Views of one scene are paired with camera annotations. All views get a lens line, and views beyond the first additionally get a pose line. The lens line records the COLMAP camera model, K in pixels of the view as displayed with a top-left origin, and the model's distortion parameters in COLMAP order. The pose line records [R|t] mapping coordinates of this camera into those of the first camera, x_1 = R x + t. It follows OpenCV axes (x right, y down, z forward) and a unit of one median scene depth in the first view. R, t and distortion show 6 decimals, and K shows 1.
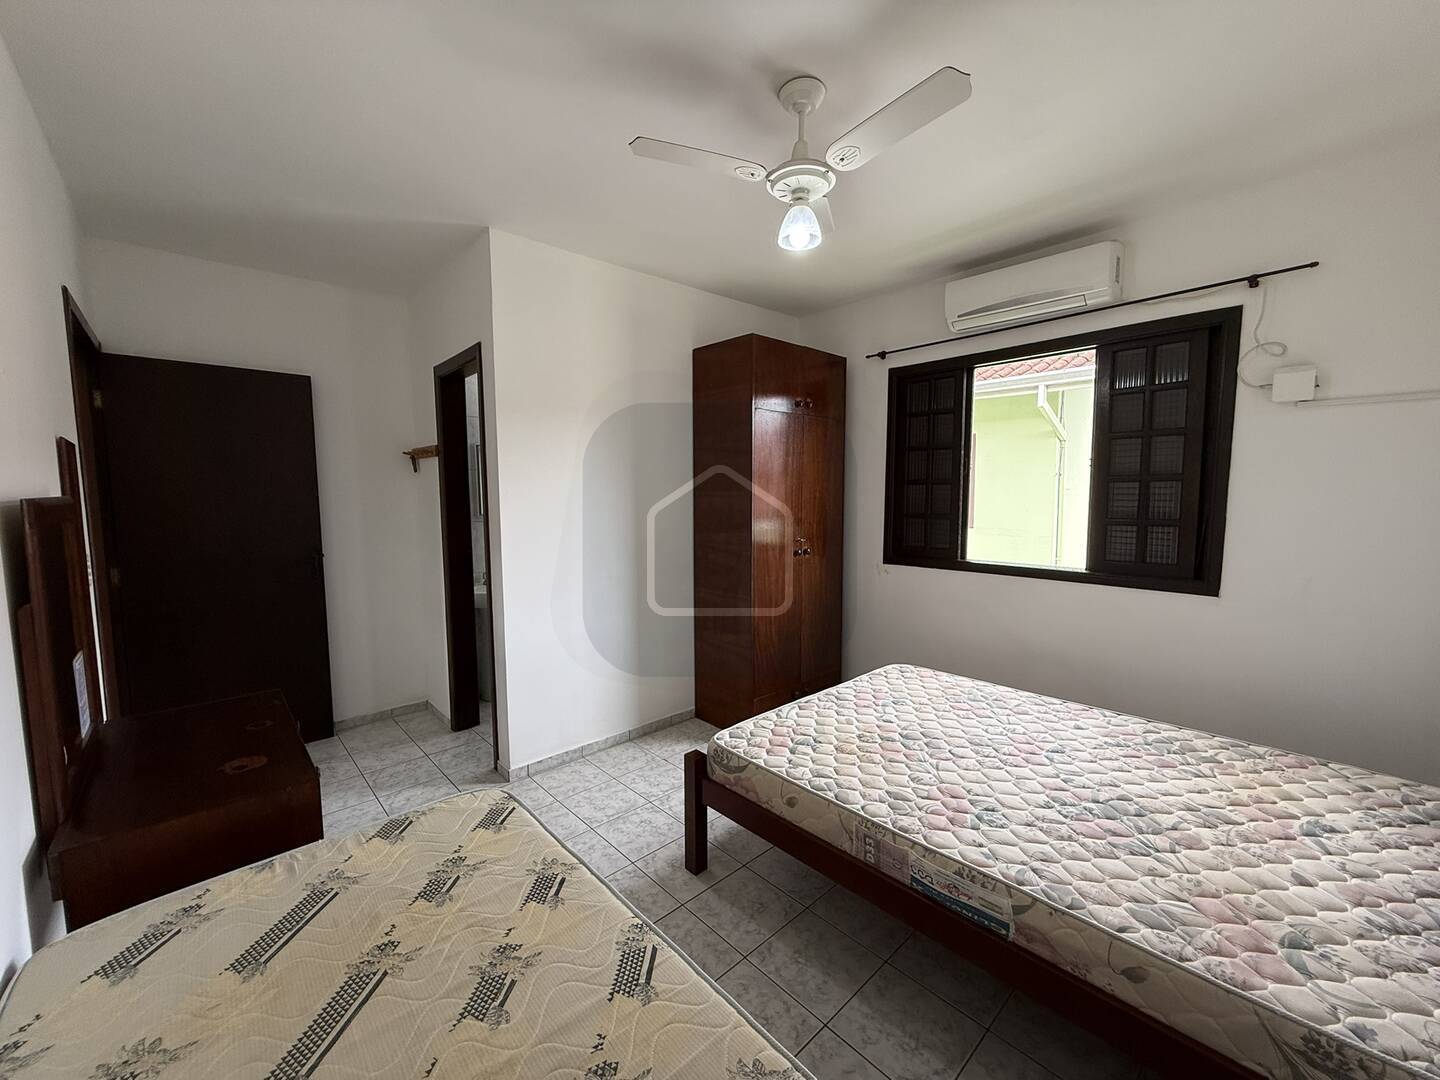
lens RADIAL K [[575.8, 0, 716.6], [0, 575.8, 537.5], [0, 0, 1]] dist [0.002575, -0.000229]
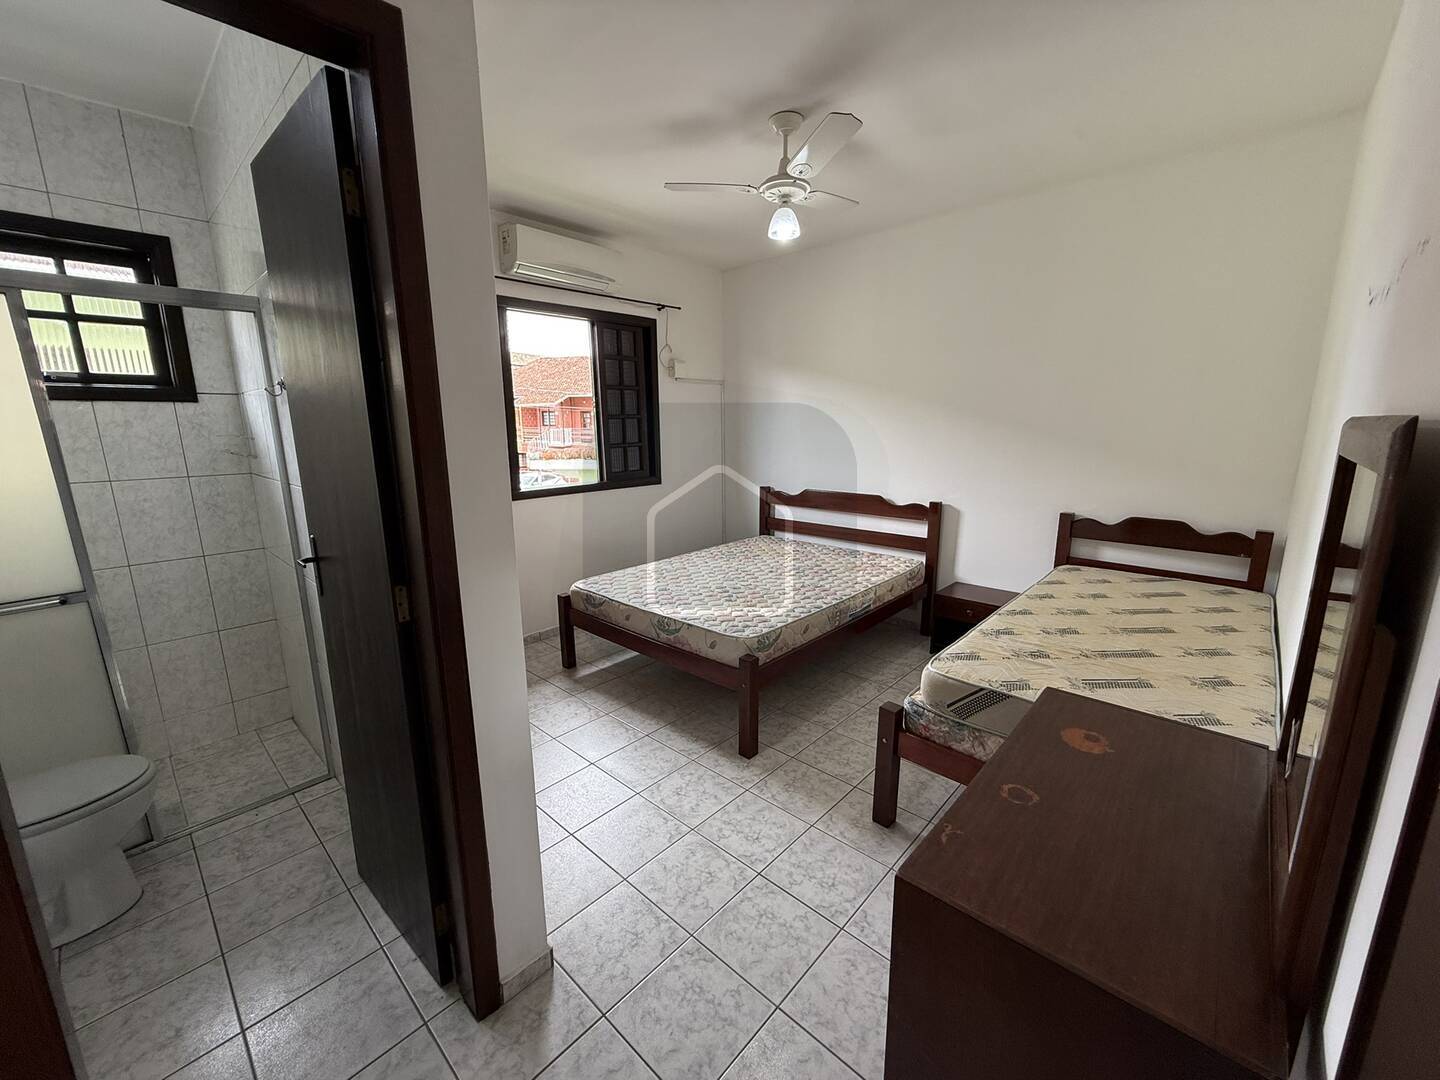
lens RADIAL K [[575.8, 0, 710.4], [0, 575.8, 542.4], [0, 0, 1]] dist [0.002575, -0.000229]
pose [[-0.070106, -0.194930, 0.978308, -0.984925], [0.101496, 0.974238, 0.201392, -0.069465], [-0.992363, 0.113414, -0.048515, 0.996723]]
